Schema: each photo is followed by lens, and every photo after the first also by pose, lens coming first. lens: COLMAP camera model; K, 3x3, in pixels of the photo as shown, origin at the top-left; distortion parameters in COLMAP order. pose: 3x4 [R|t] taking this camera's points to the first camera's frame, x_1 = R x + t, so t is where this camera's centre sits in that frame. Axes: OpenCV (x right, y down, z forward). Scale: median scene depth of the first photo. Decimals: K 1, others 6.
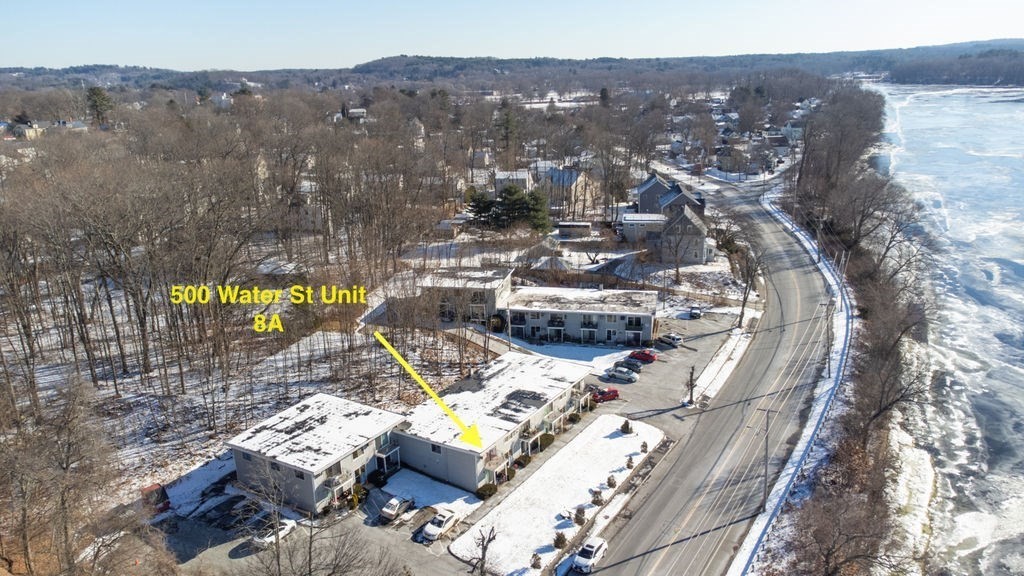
lens RADIAL K [[754.3, 0, 512.0], [0, 754.3, 288.0], [0, 0, 1]] dist [0.040541, 0.022641]
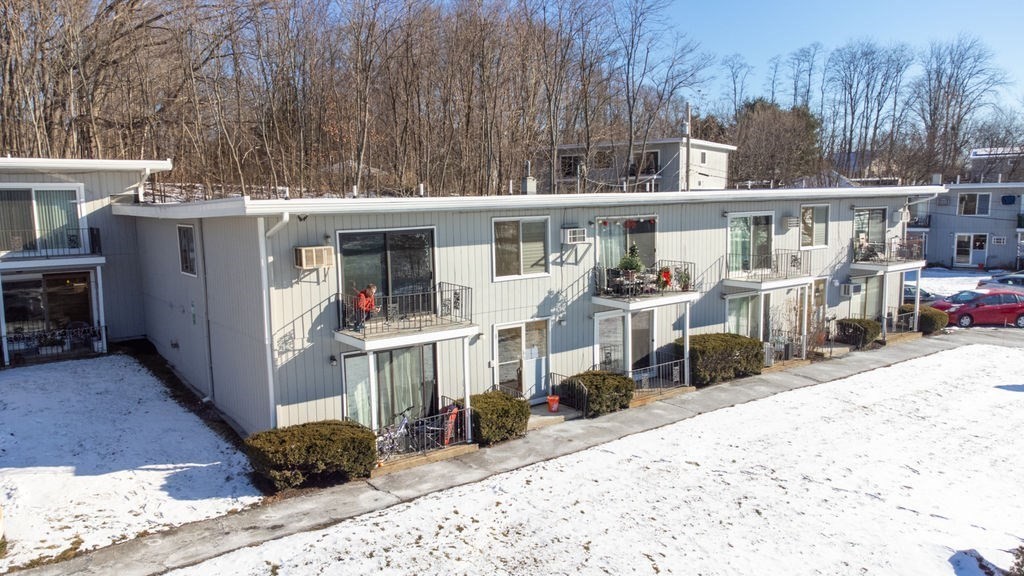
lens RADIAL K [[754.3, 0, 512.0], [0, 754.3, 288.0], [0, 0, 1]] dist [0.040541, 0.022641]
pose [[0.936888, 0.054897, -0.345294, 0.047731], [-0.107708, 0.984883, -0.135662, 0.166423], [0.332627, 0.164291, 0.928638, 0.561295]]
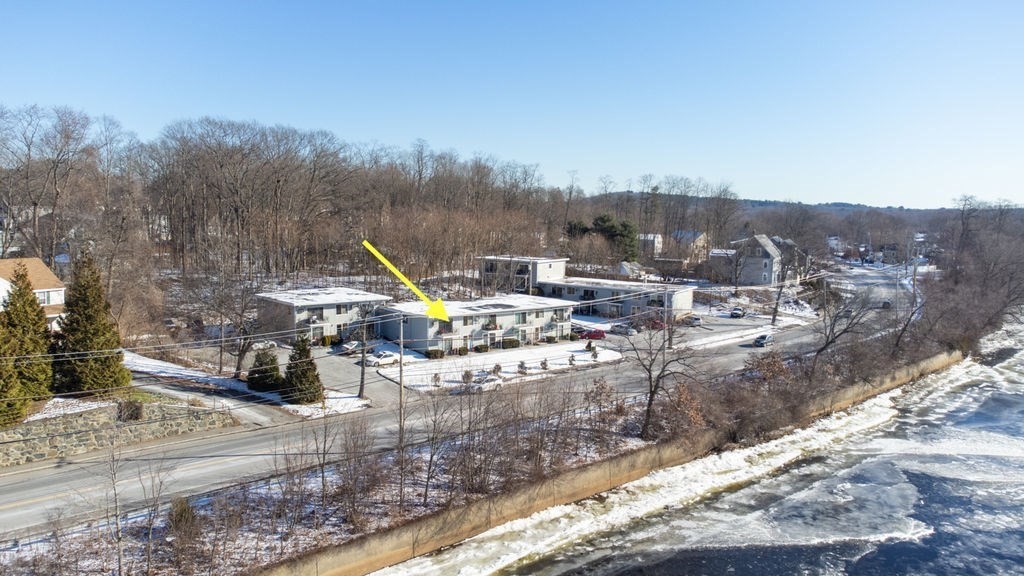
lens RADIAL K [[754.3, 0, 512.0], [0, 754.3, 288.0], [0, 0, 1]] dist [0.040541, 0.022641]
pose [[0.953504, 0.080615, -0.290399, 0.277020], [-0.131343, 0.978397, -0.159652, 0.227016], [0.271255, 0.190370, 0.943493, -0.065064]]
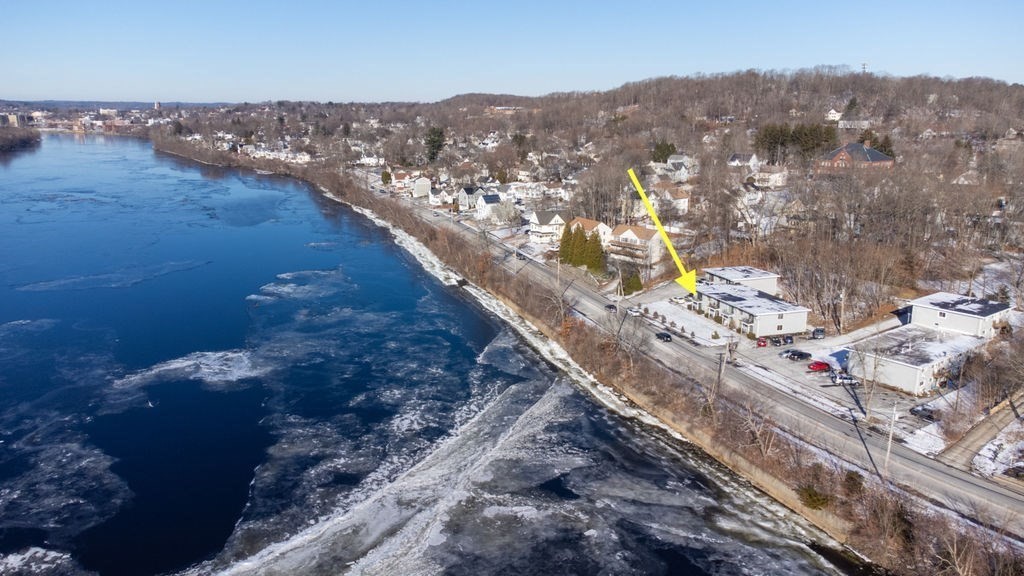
lens RADIAL K [[754.3, 0, 512.0], [0, 754.3, 288.0], [0, 0, 1]] dist [0.040541, 0.022641]
pose [[-0.646052, 0.203886, -0.735559, 1.307953], [-0.197359, 0.886275, 0.419005, -0.415261], [0.737337, 0.415869, -0.532341, 1.190132]]
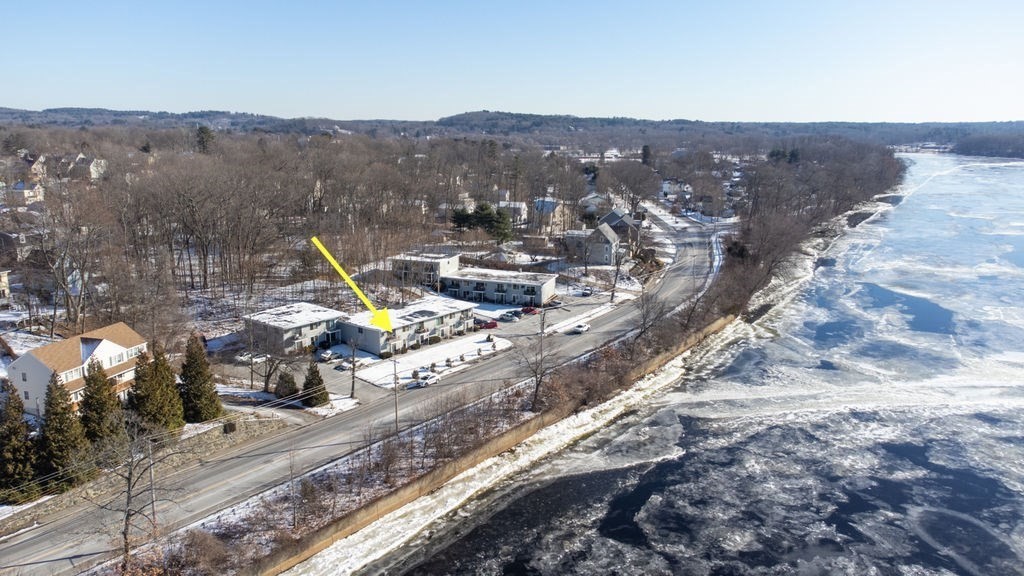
lens RADIAL K [[754.3, 0, 512.0], [0, 754.3, 288.0], [0, 0, 1]] dist [0.040541, 0.022641]
pose [[0.992972, 0.060127, -0.101943, 0.276107], [-0.067198, 0.995460, -0.067409, 0.142590], [0.097427, 0.073786, 0.992504, -0.448608]]
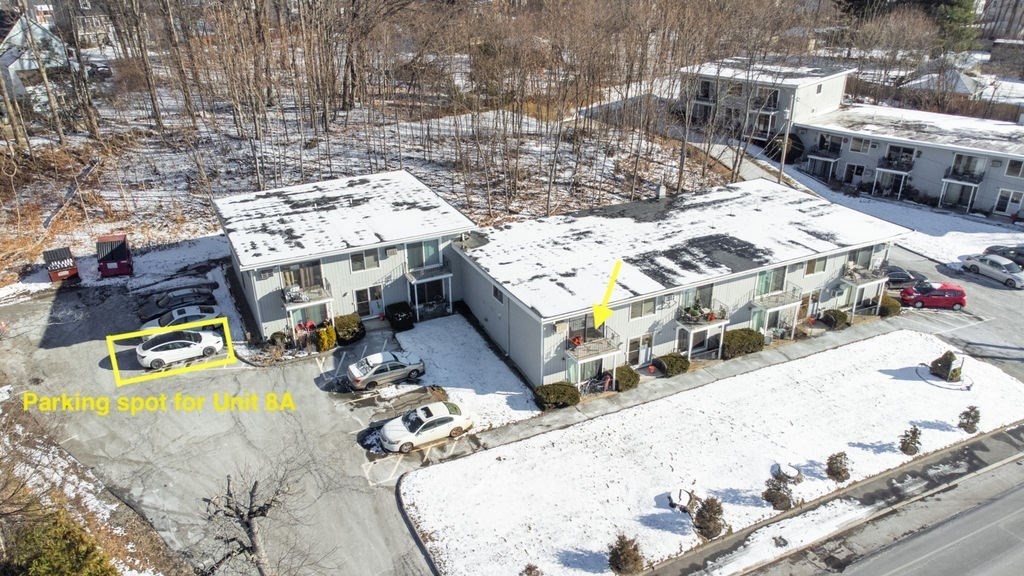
lens RADIAL K [[754.3, 0, 512.0], [0, 754.3, 288.0], [0, 0, 1]] dist [0.040541, 0.022641]
pose [[0.851701, 0.240044, -0.465816, 0.103974], [-0.162718, 0.966118, 0.200346, 0.070220], [0.498125, -0.094839, 0.861903, 0.376029]]
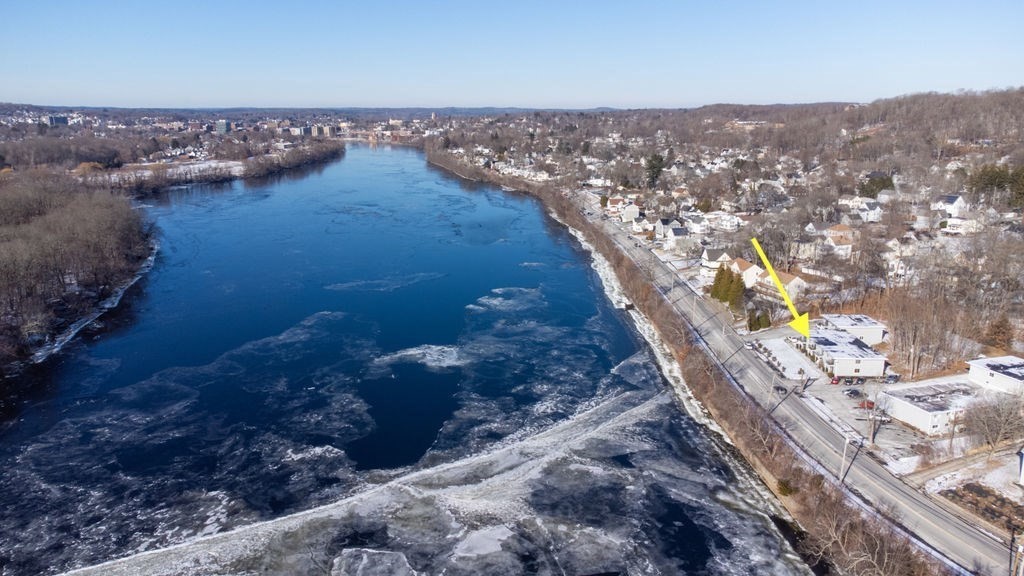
lens RADIAL K [[754.3, 0, 512.0], [0, 754.3, 288.0], [0, 0, 1]] dist [0.040541, 0.022641]
pose [[-0.857094, 0.146852, -0.493786, 1.460015], [-0.119818, 0.875398, 0.468318, -0.722426], [0.501033, 0.460557, -0.732703, 1.601737]]
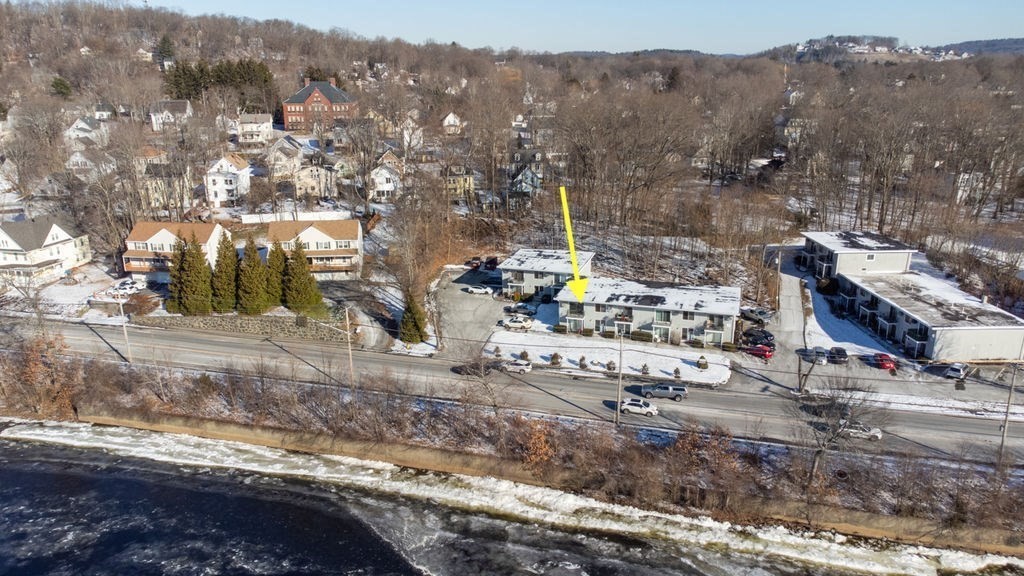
lens RADIAL K [[754.3, 0, 512.0], [0, 754.3, 288.0], [0, 0, 1]] dist [0.040541, 0.022641]
pose [[0.260743, 0.306686, -0.915400, 0.813550], [-0.275778, 0.932351, 0.233813, -0.073429], [0.925181, 0.191482, 0.327681, 0.290382]]
